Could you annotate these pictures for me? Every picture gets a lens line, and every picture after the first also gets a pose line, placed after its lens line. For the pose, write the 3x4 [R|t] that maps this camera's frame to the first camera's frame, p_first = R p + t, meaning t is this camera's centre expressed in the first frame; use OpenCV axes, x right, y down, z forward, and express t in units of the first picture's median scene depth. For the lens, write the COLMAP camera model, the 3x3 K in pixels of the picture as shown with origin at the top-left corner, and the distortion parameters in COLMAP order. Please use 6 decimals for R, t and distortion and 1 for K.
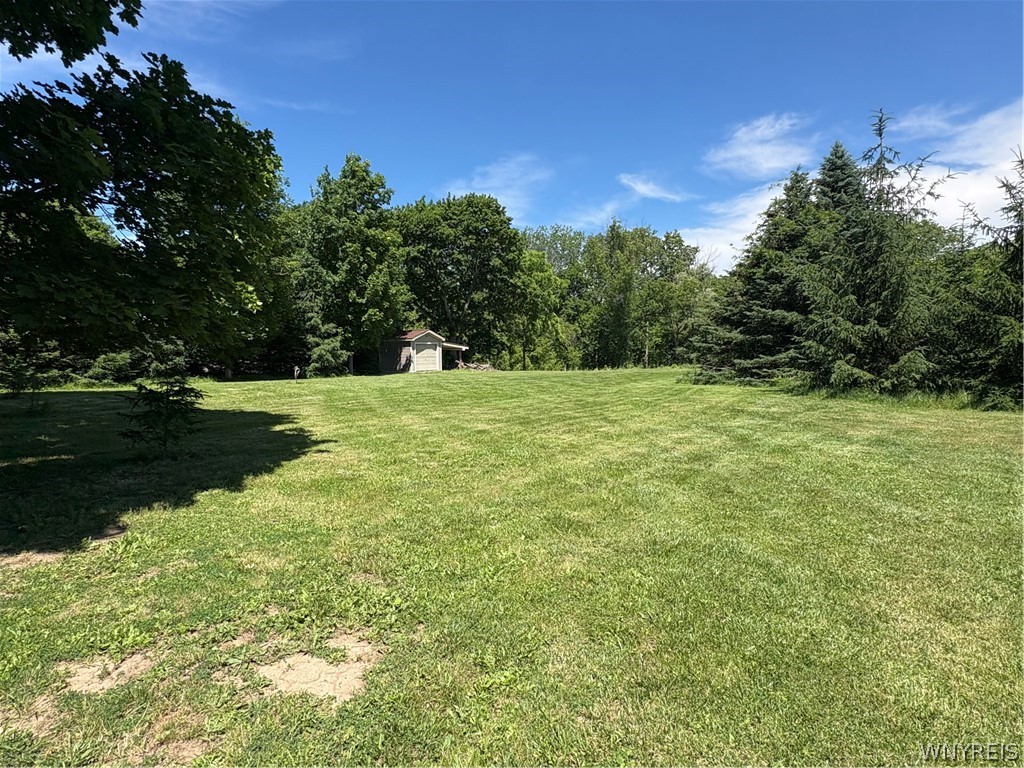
lens RADIAL K [[538.2, 0, 512.0], [0, 538.2, 376.1], [0, 0, 1]] dist [-0.000261, 0.000035]
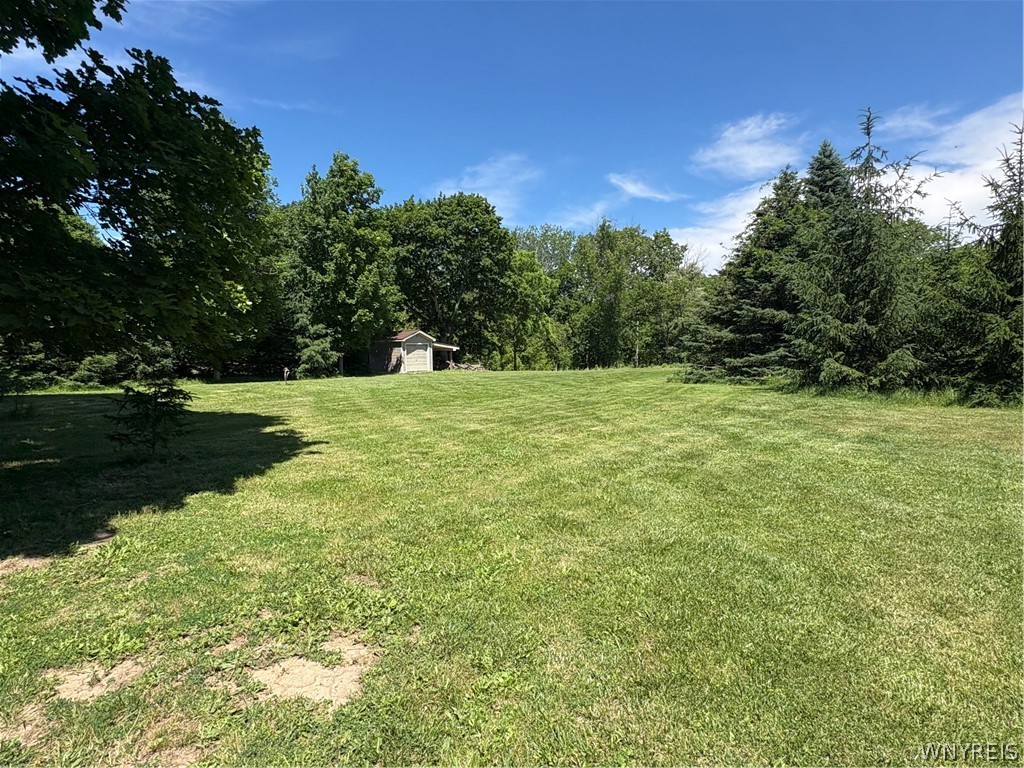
lens RADIAL K [[538.4, 0, 510.8], [0, 538.4, 378.8], [0, 0, 1]] dist [-0.001639, 0.001042]
pose [[0.999864, -0.006133, 0.015294, -0.002066], [0.006059, 0.999970, 0.004822, 0.000634], [-0.015323, -0.004728, 0.999871, 0.002166]]
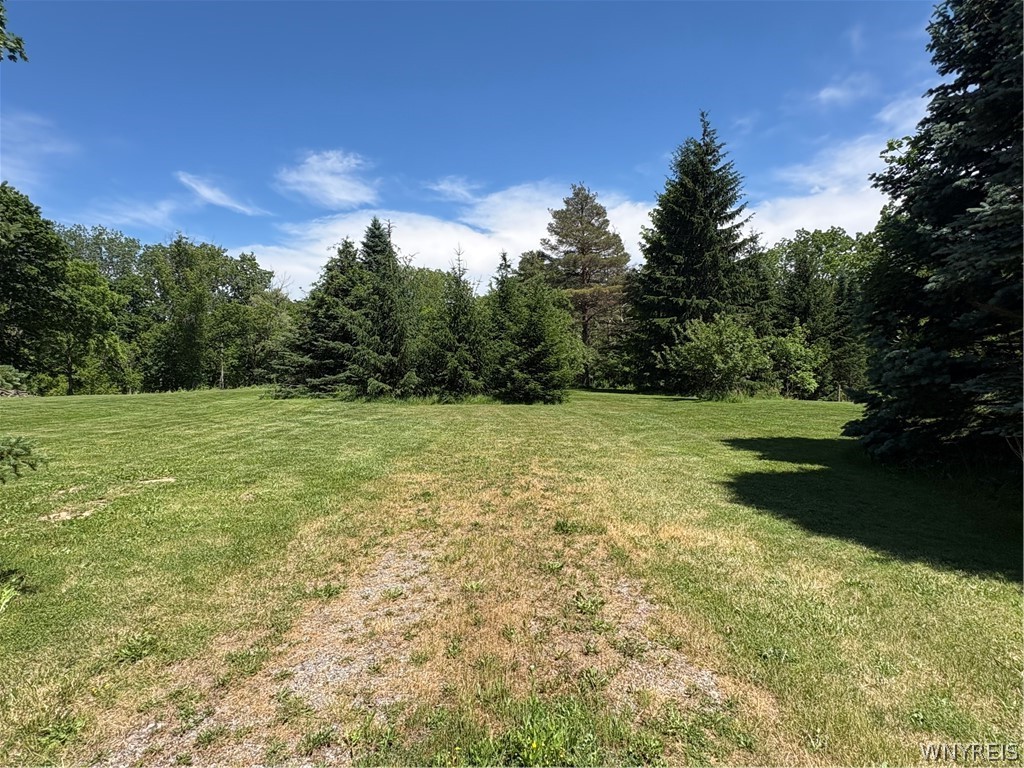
lens RADIAL K [[538.4, 0, 510.8], [0, 538.4, 378.8], [0, 0, 1]] dist [-0.001639, 0.001042]
pose [[0.735657, -0.016330, 0.677157, -0.154017], [0.038754, 0.999087, -0.018008, 0.018392], [-0.676245, 0.039490, 0.735618, -0.432585]]
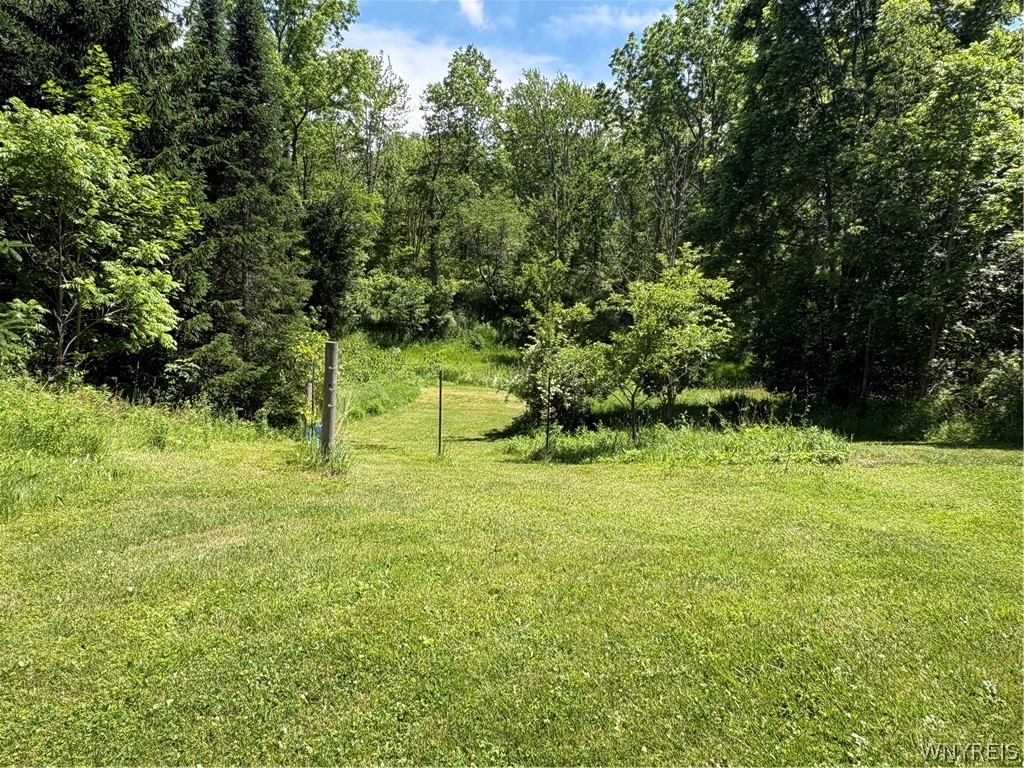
lens RADIAL K [[715.0, 0, 510.7], [0, 715.0, 403.5], [0, 0, 1]] dist [-0.007924, 0.002575]
pose [[-0.219545, -0.169083, 0.960839, 1.587021], [-0.008028, 0.985147, 0.171526, 0.004241], [-0.975569, 0.029944, -0.217641, 0.228226]]
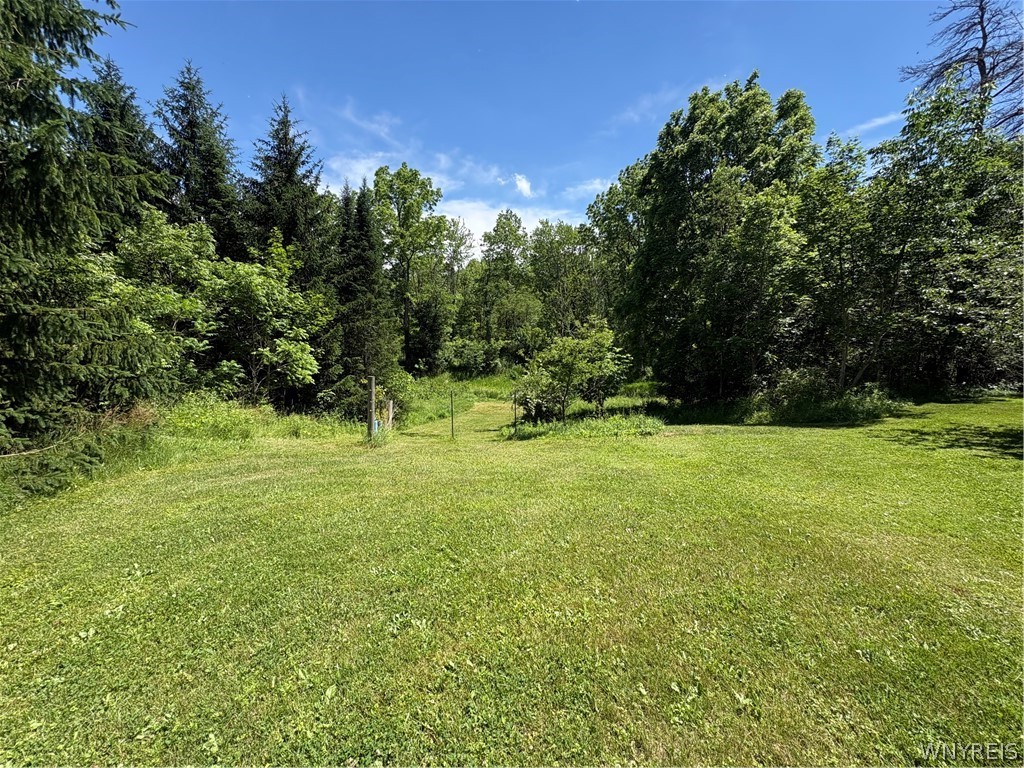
lens RADIAL K [[418.3, 0, 506.8], [0, 418.3, 388.3], [0, 0, 1]] dist [-0.000702, -0.000372]
pose [[-0.129804, -0.109073, 0.985522, 1.534152], [0.036713, 0.992721, 0.114705, 0.008435], [-0.990860, 0.051071, -0.124855, 0.123698]]
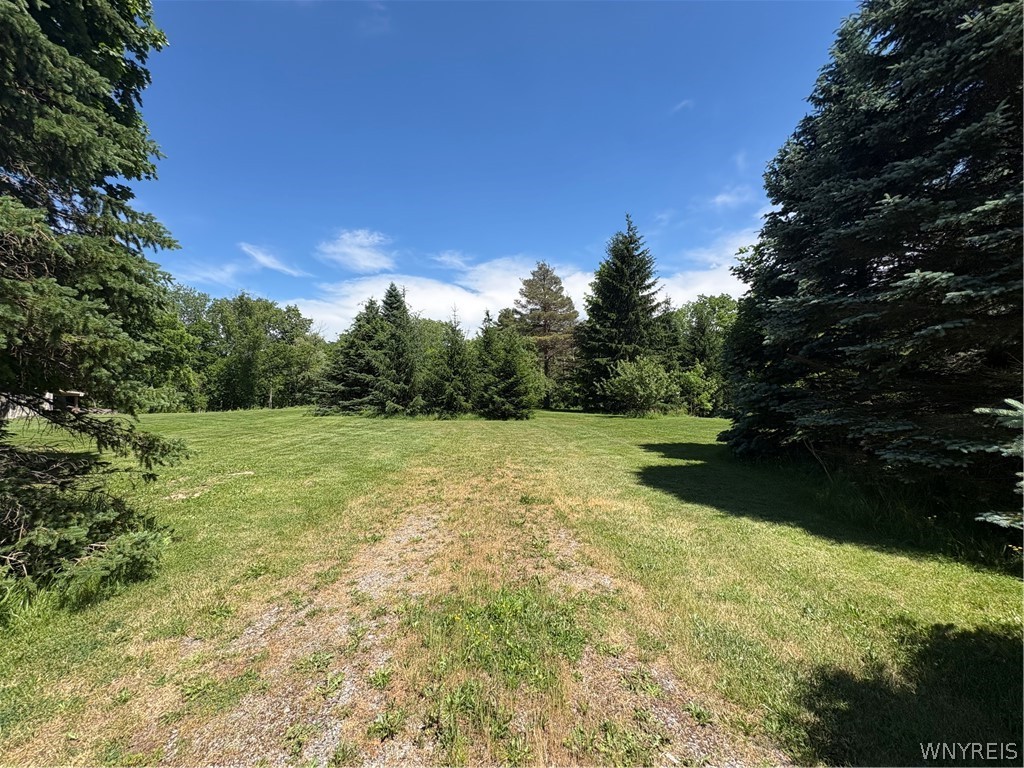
lens RADIAL K [[404.6, 0, 511.8], [0, 404.6, 378.2], [0, 0, 1]] dist [-0.000613, 0.000000]
pose [[0.701496, 0.026770, 0.712170, -0.192842], [0.036753, 0.996606, -0.073664, 0.018826], [-0.711725, 0.077850, 0.698131, -0.474749]]
